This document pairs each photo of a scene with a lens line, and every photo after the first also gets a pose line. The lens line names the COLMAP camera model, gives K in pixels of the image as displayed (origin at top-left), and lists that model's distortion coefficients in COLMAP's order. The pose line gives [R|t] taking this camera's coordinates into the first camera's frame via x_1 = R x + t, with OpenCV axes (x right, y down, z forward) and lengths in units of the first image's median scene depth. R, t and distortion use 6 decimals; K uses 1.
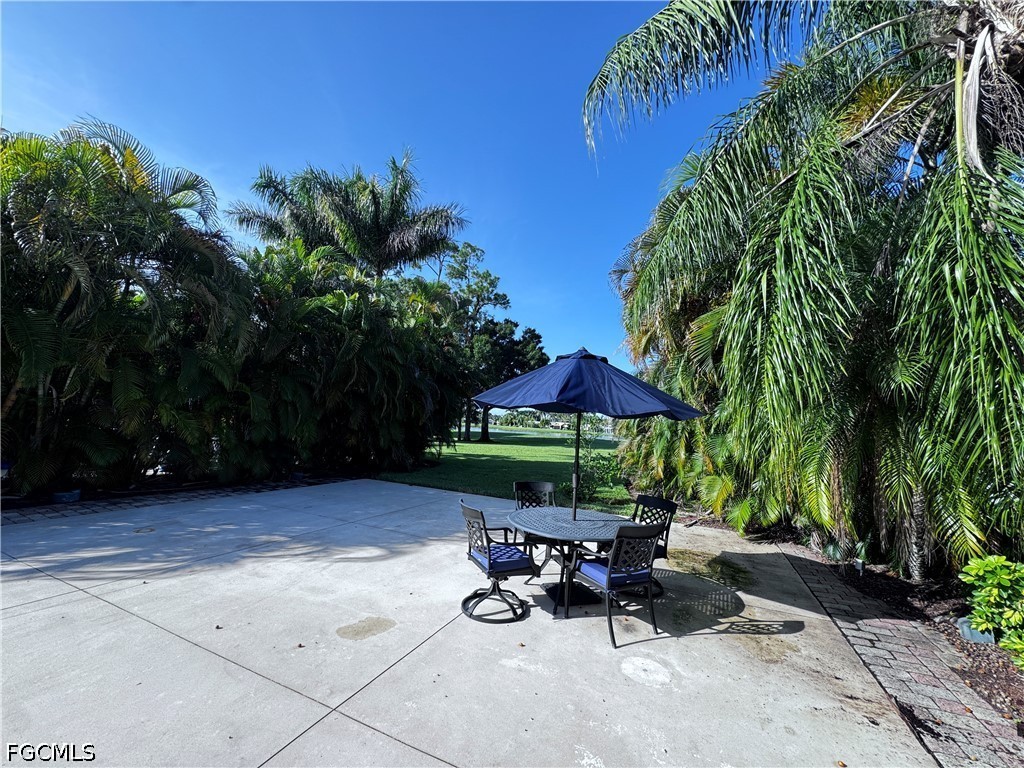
lens RADIAL K [[408.5, 0, 513.0], [0, 408.5, 383.3], [0, 0, 1]] dist [-0.001697, 0.000027]
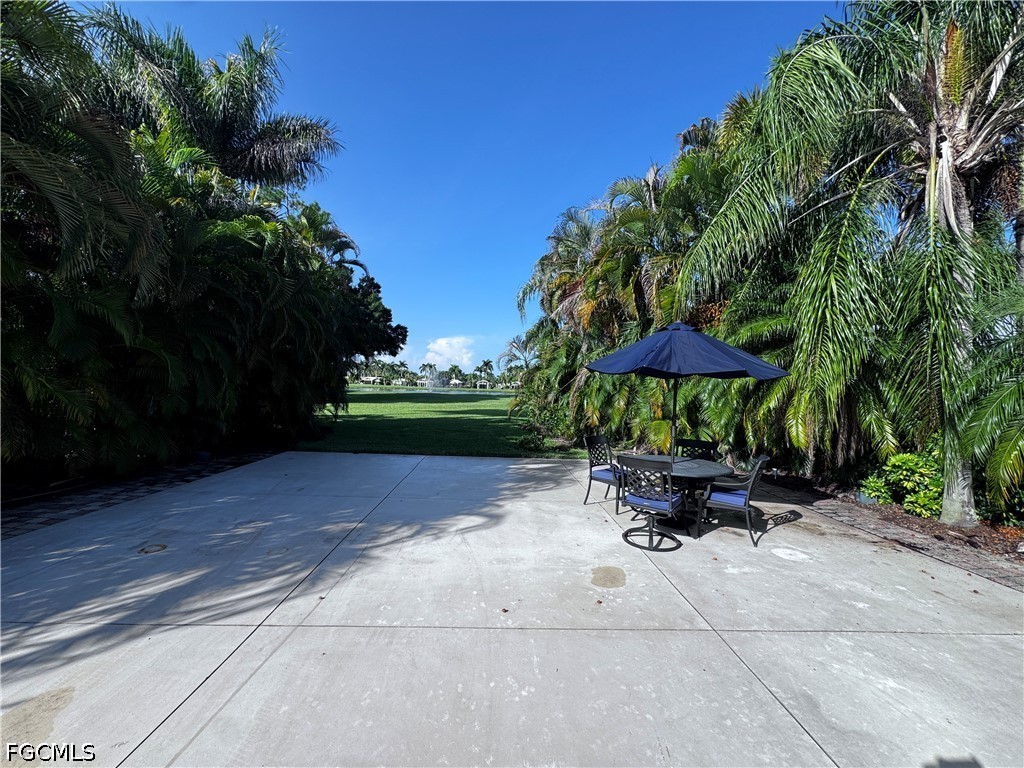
lens RADIAL K [[408.5, 0, 513.0], [0, 408.5, 383.3], [0, 0, 1]] dist [-0.001697, 0.000027]
pose [[0.894331, -0.024543, 0.446733, -0.085649], [-0.026158, 0.993918, 0.106971, -0.002326], [-0.446641, -0.107353, 0.888249, 0.015455]]
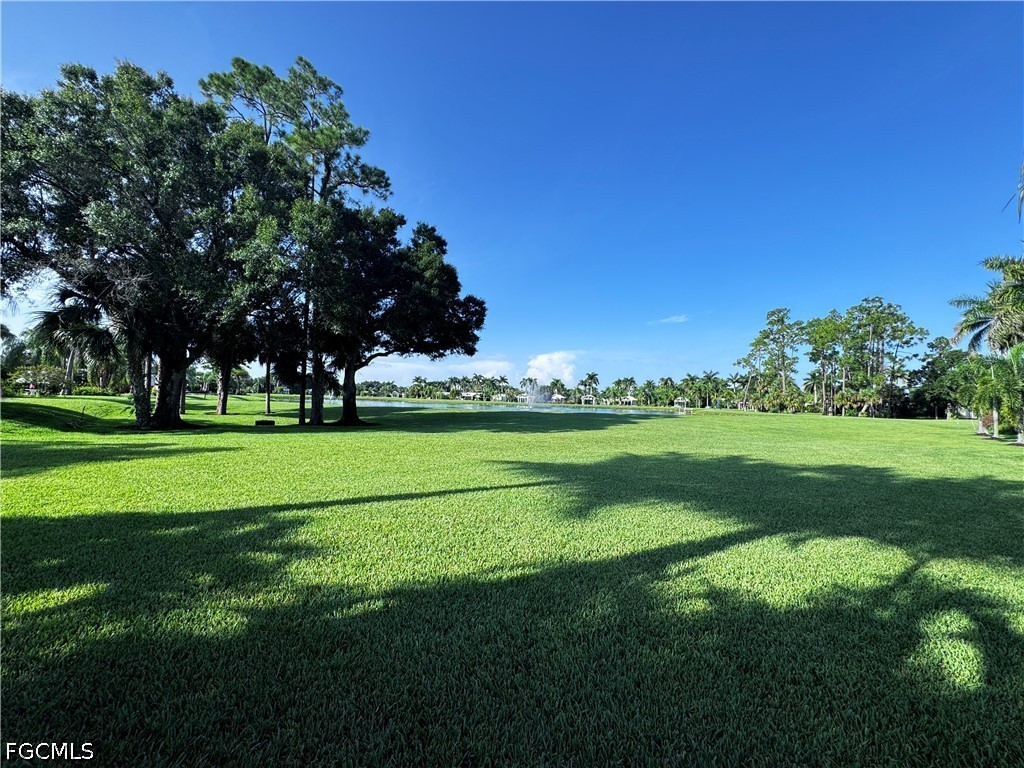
lens RADIAL K [[408.5, 0, 513.0], [0, 408.5, 383.3], [0, 0, 1]] dist [-0.001697, 0.000027]
pose [[0.975993, -0.021243, 0.216763, 0.033548], [0.005864, 0.997434, 0.071345, 0.047545], [-0.217722, -0.068361, 0.973614, 0.417477]]
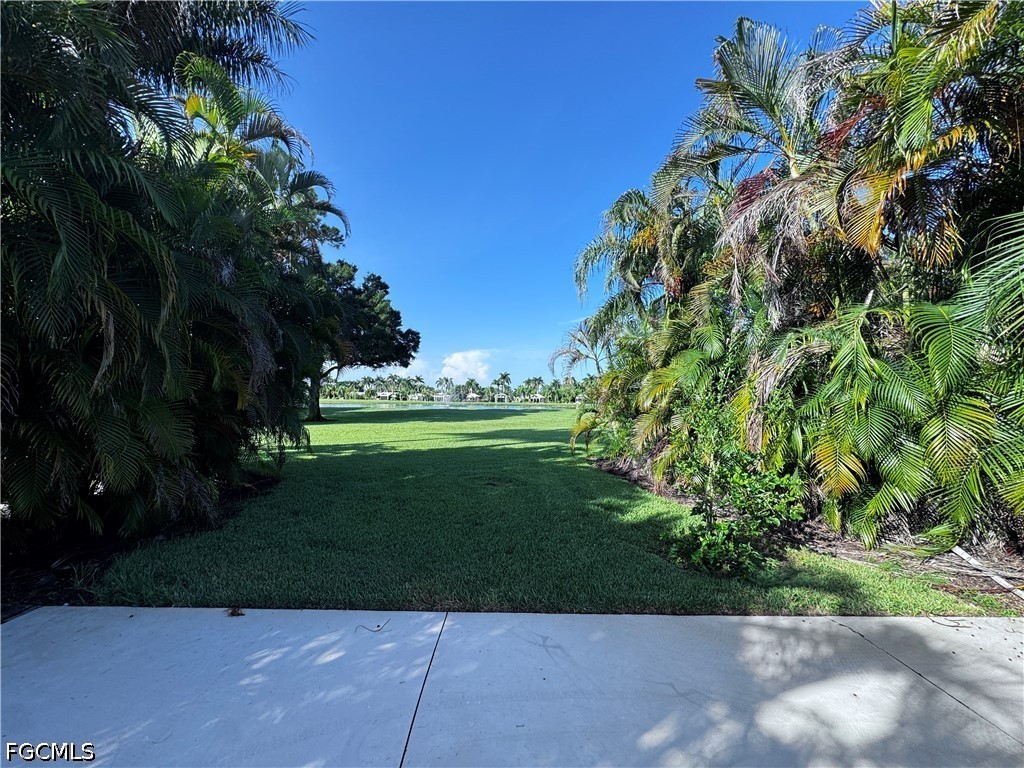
lens RADIAL K [[408.5, 0, 513.0], [0, 408.5, 383.3], [0, 0, 1]] dist [-0.001697, 0.000027]
pose [[0.910618, -0.028658, 0.412255, -0.046161], [-0.002980, 0.997111, 0.075897, 0.014460], [-0.413239, -0.070342, 0.907902, 0.165000]]
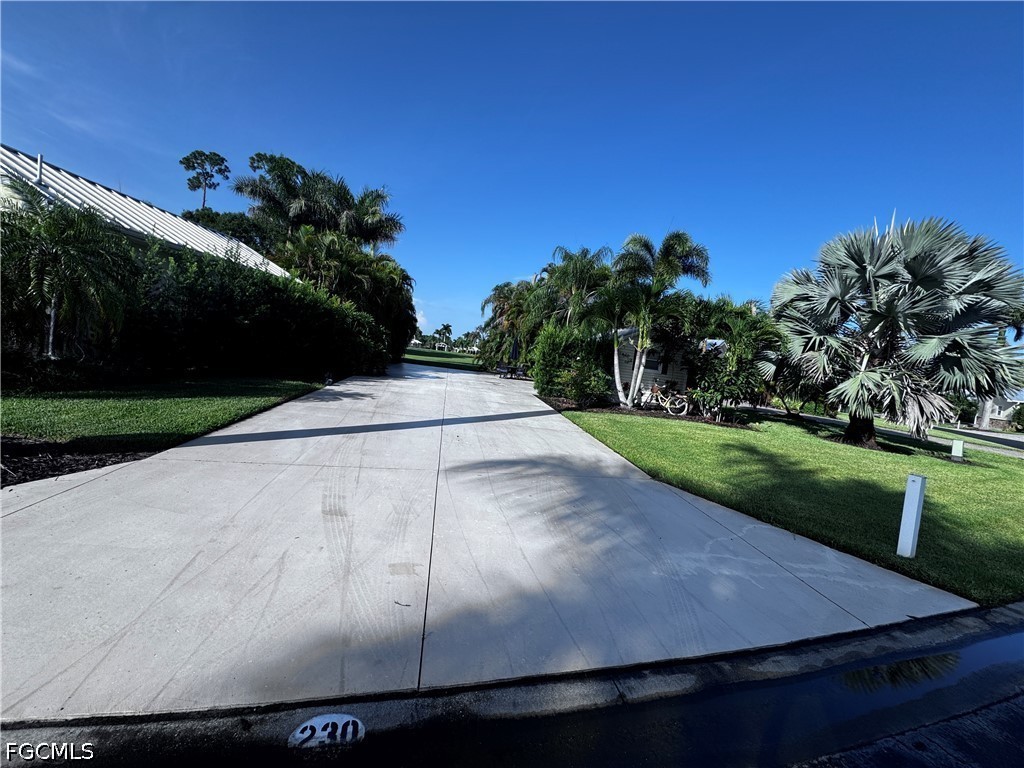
lens RADIAL K [[408.5, 0, 513.0], [0, 408.5, 383.3], [0, 0, 1]] dist [-0.001697, 0.000027]
pose [[0.838304, 0.011345, 0.545085, -0.329845], [-0.128451, 0.975749, 0.177239, -0.051591], [-0.529855, -0.218597, 0.819432, -0.427329]]
